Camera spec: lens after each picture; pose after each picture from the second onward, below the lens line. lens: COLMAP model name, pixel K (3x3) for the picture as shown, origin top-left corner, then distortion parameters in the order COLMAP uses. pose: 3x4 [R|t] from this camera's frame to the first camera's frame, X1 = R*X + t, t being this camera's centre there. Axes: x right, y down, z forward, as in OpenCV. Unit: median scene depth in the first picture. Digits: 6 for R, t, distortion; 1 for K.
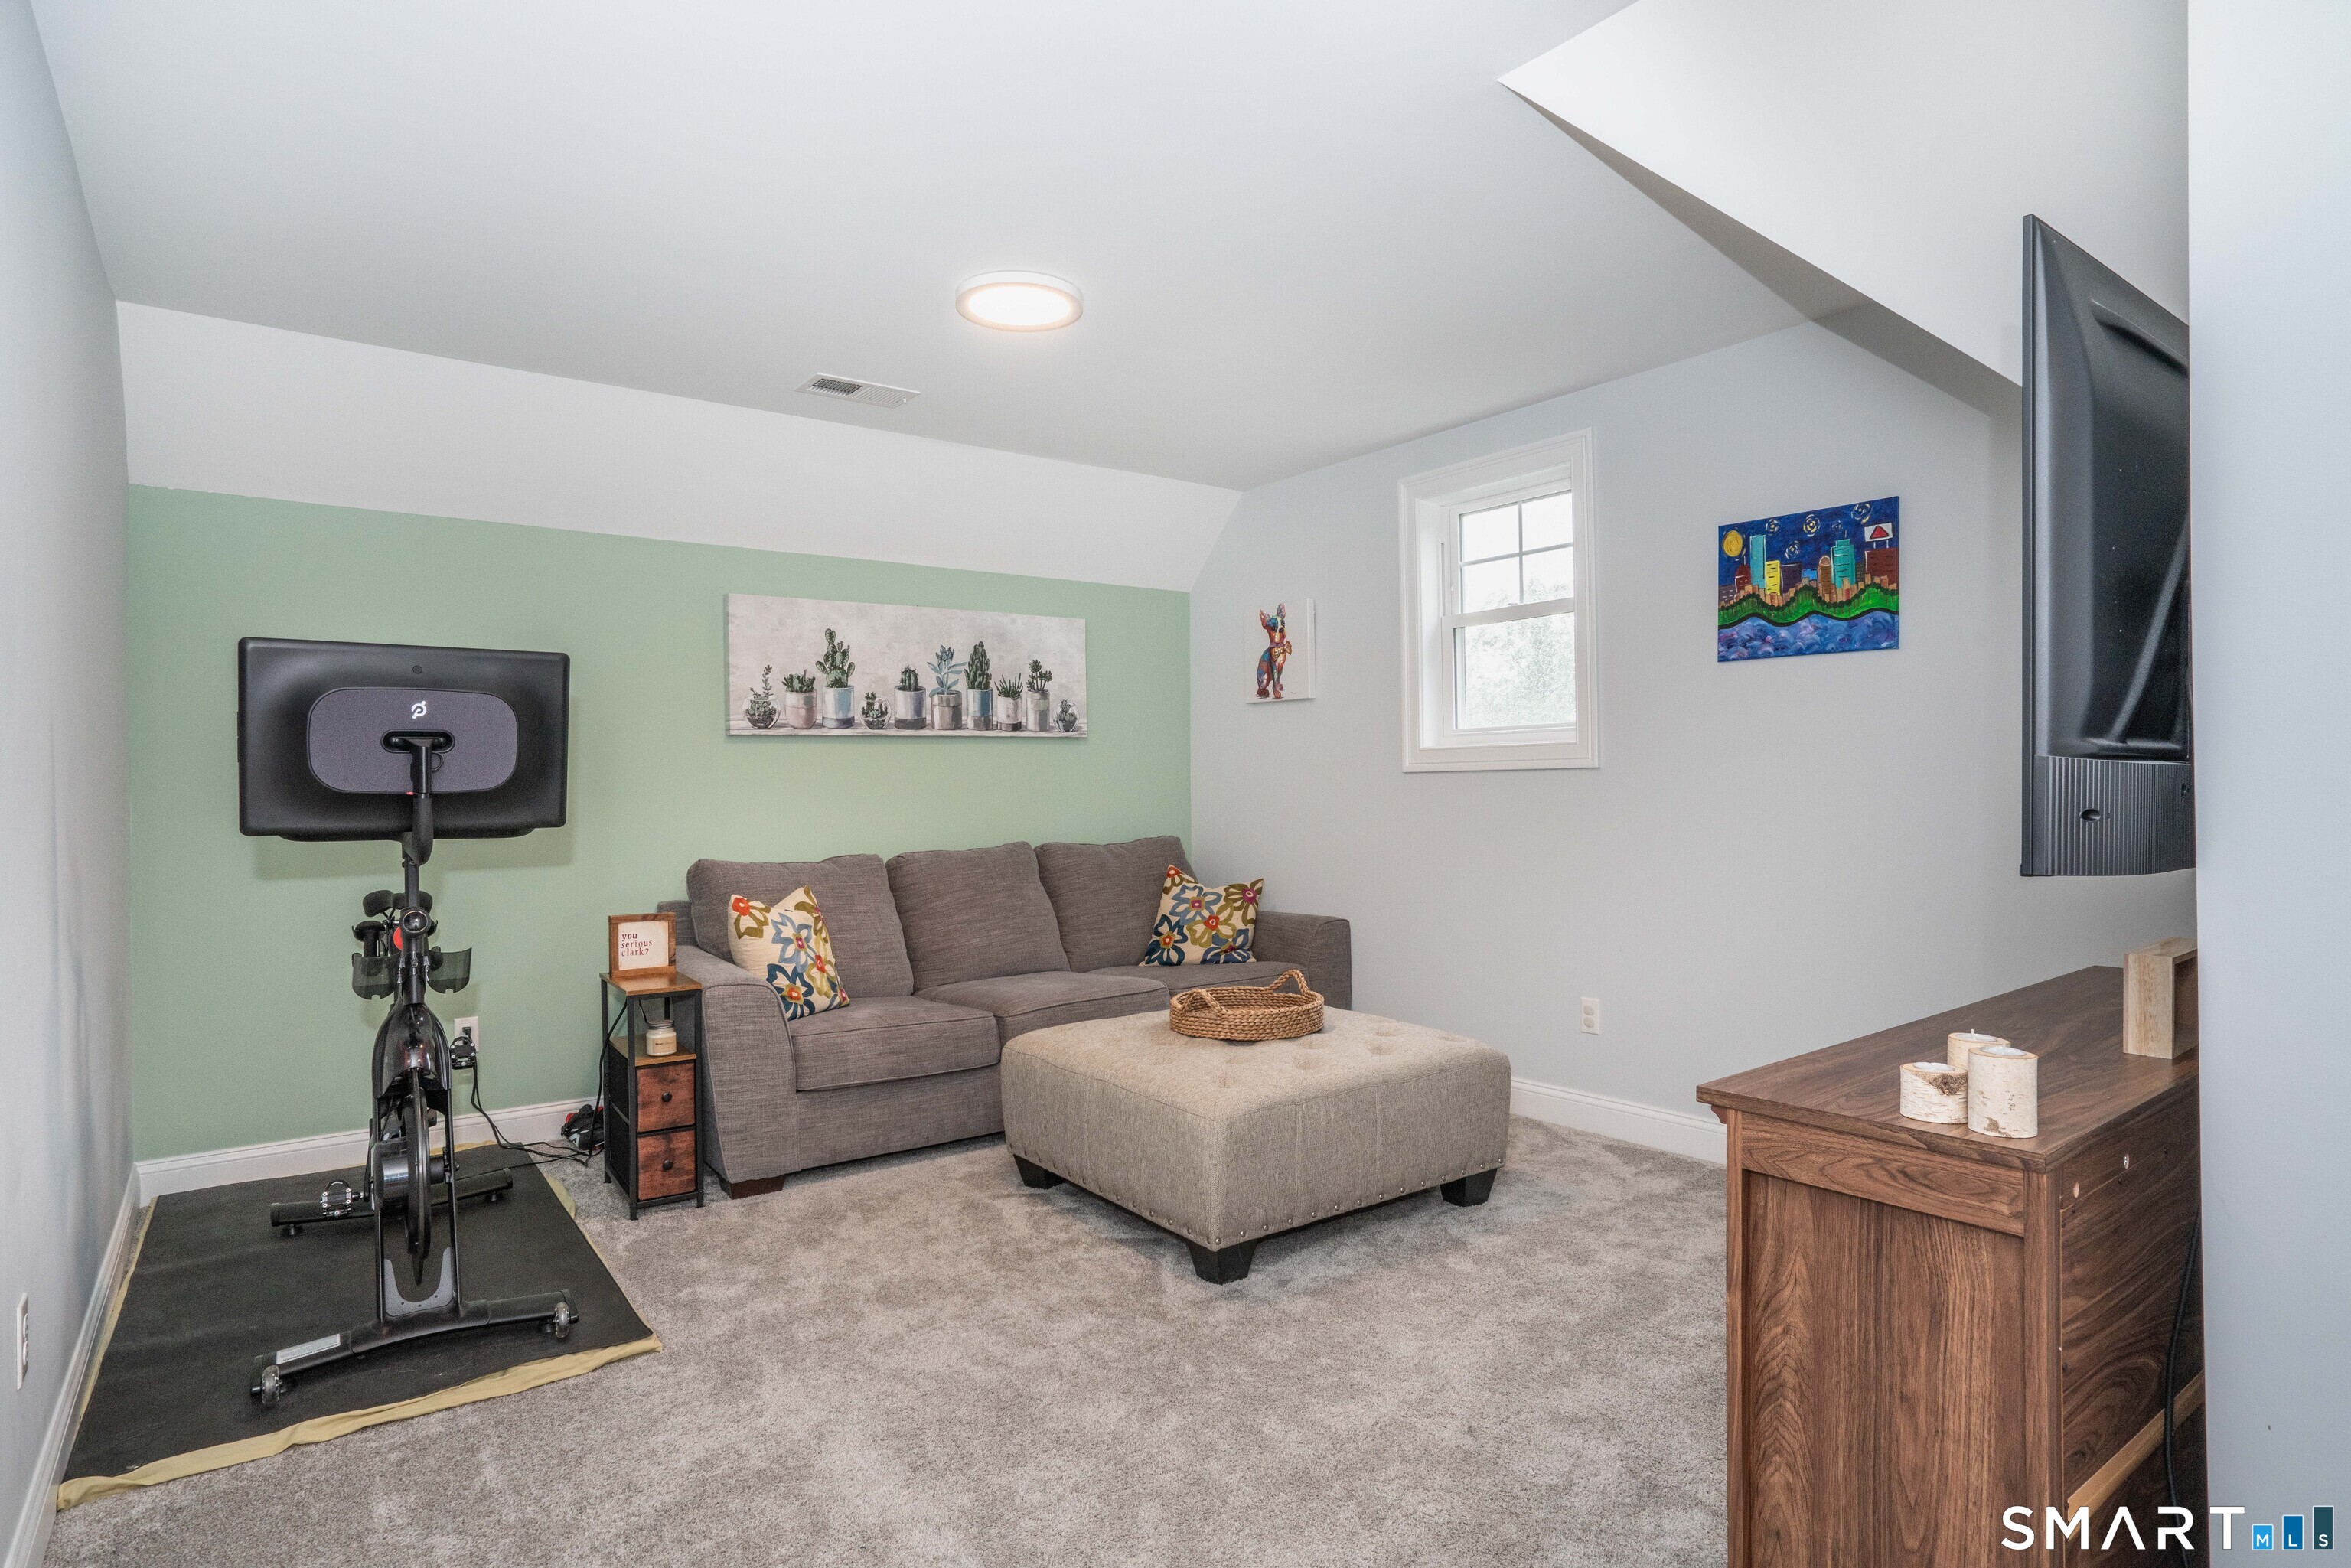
lens RADIAL K [[1296.0, 0, 1174.6], [0, 1296.0, 784.7], [0, 0, 1]] dist [-0.002775, -0.000324]
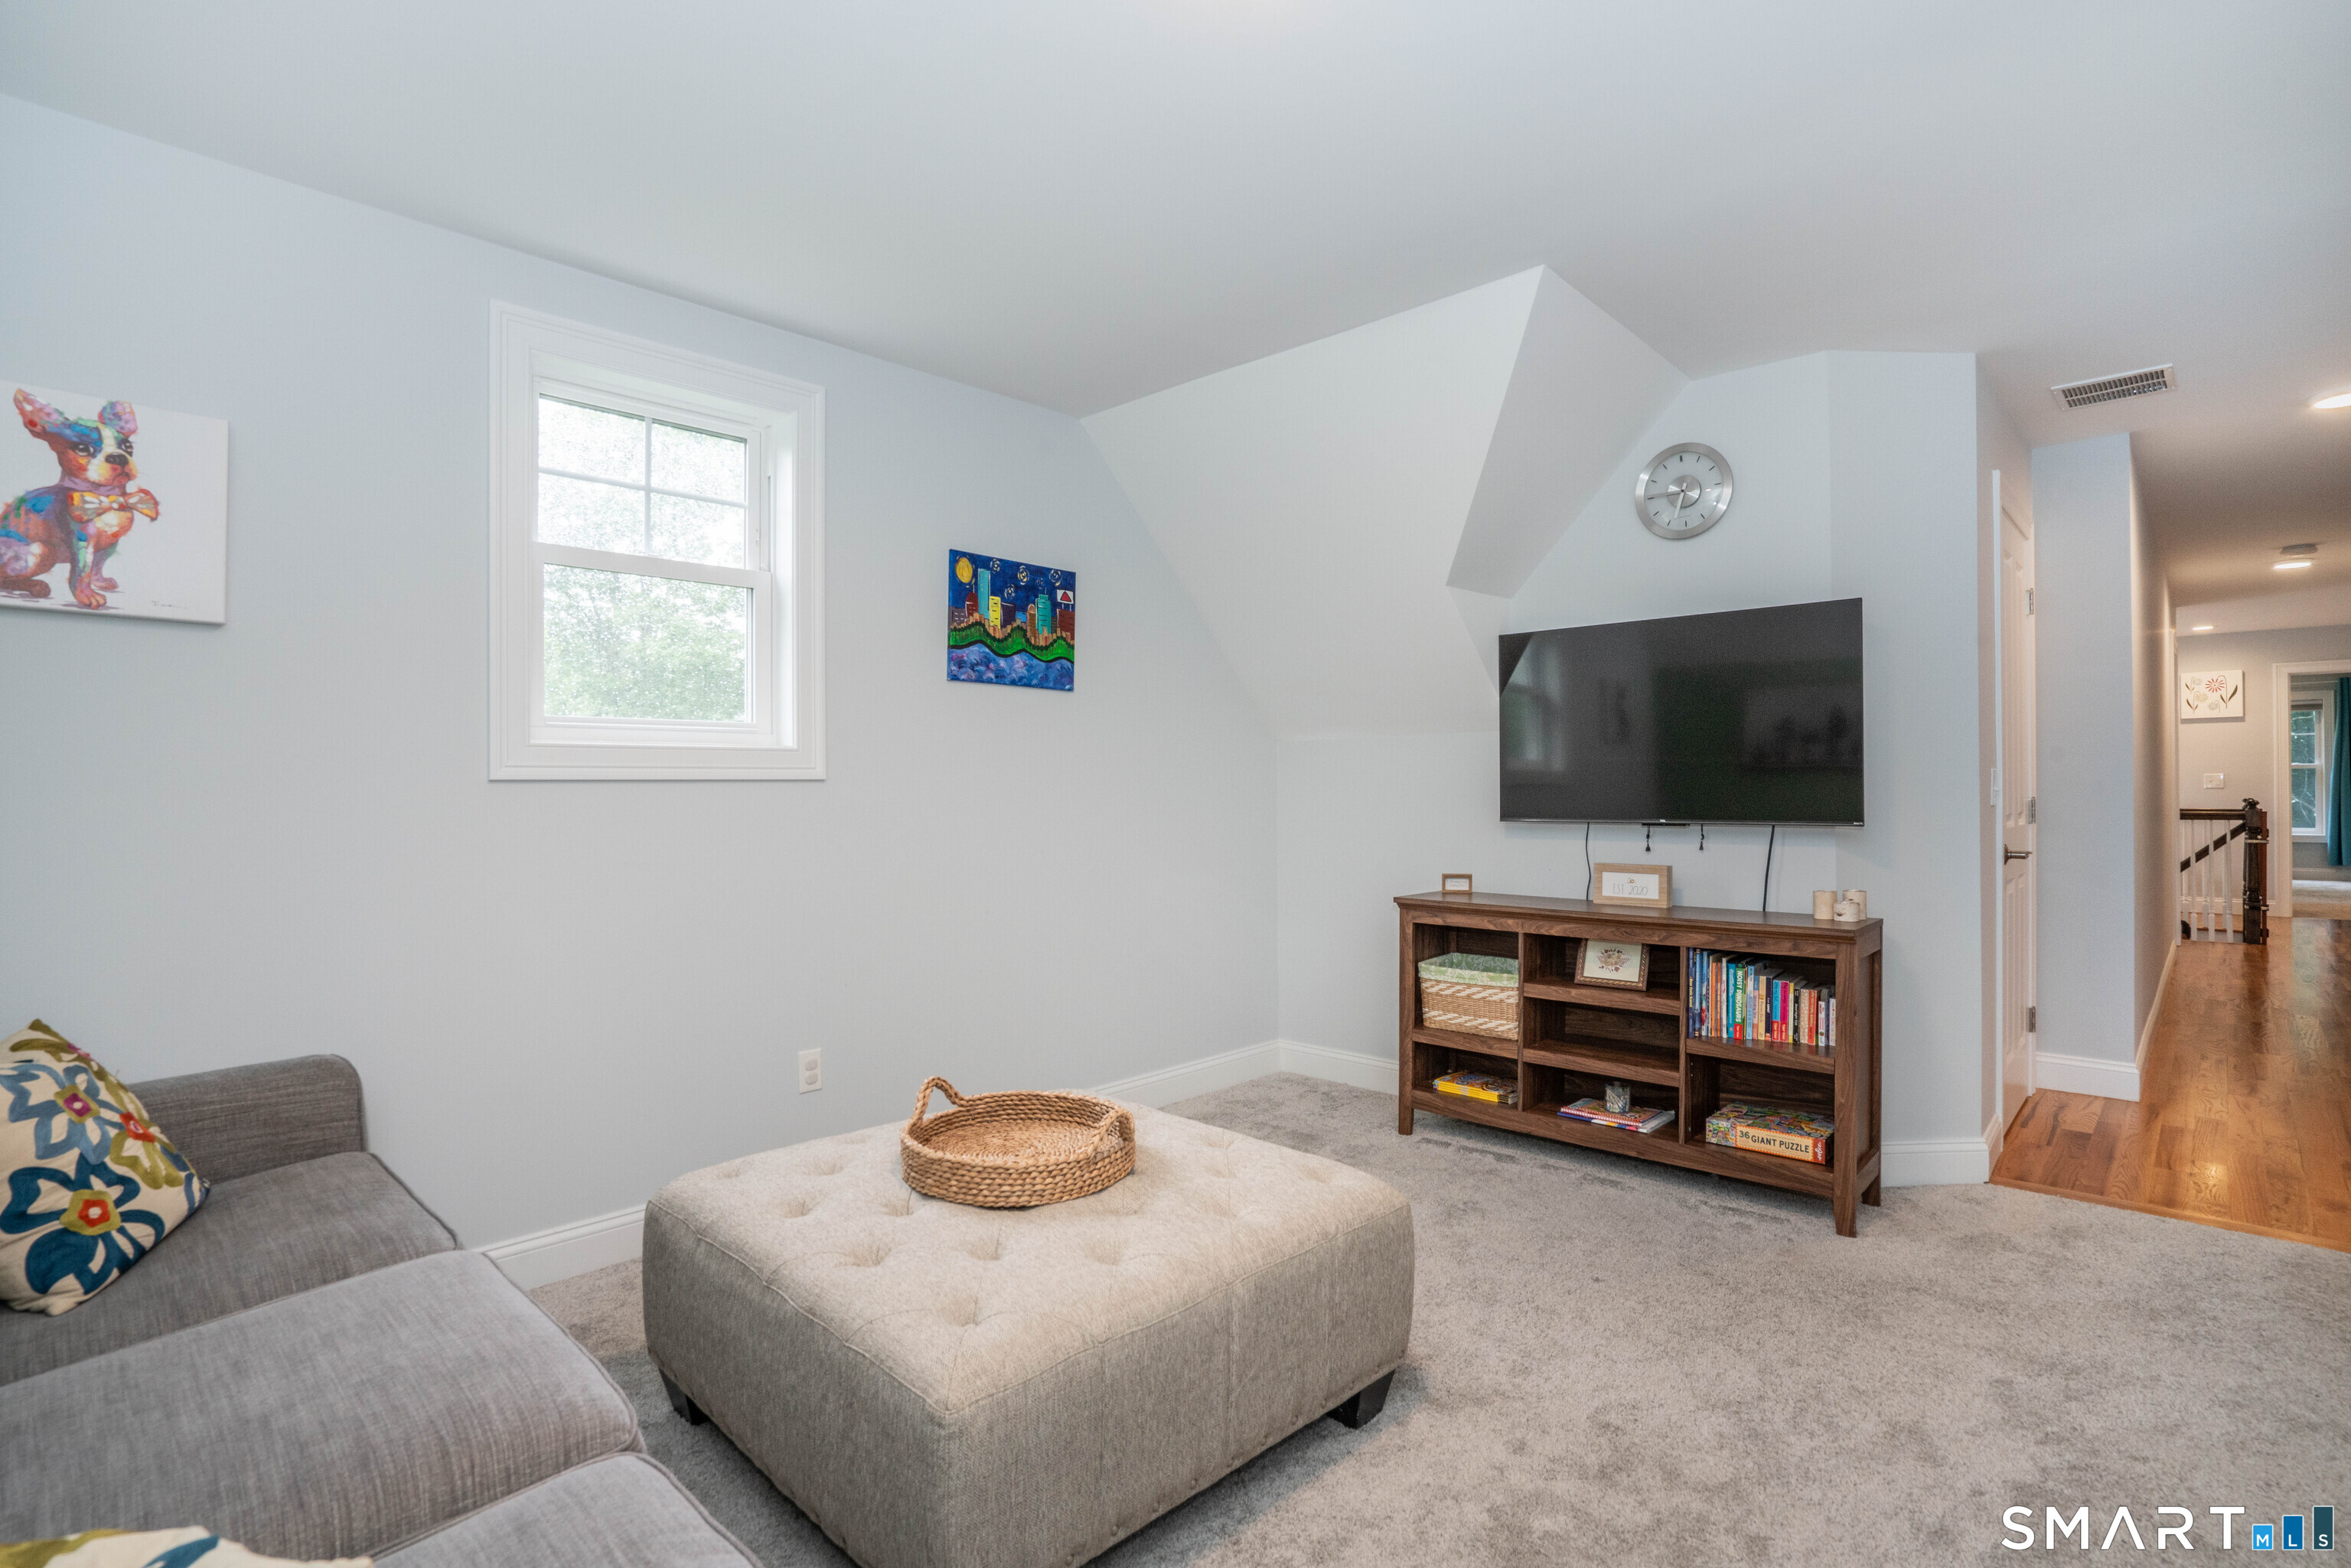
lens RADIAL K [[1116.2, 0, 1176.1], [0, 1116.2, 795.4], [0, 0, 1]] dist [0.000690, 0.000129]
pose [[-0.137359, 0.005806, 0.990504, -0.504794], [0.004734, 0.999975, -0.005205, 0.002866], [-0.990510, 0.003974, -0.137383, 0.979375]]
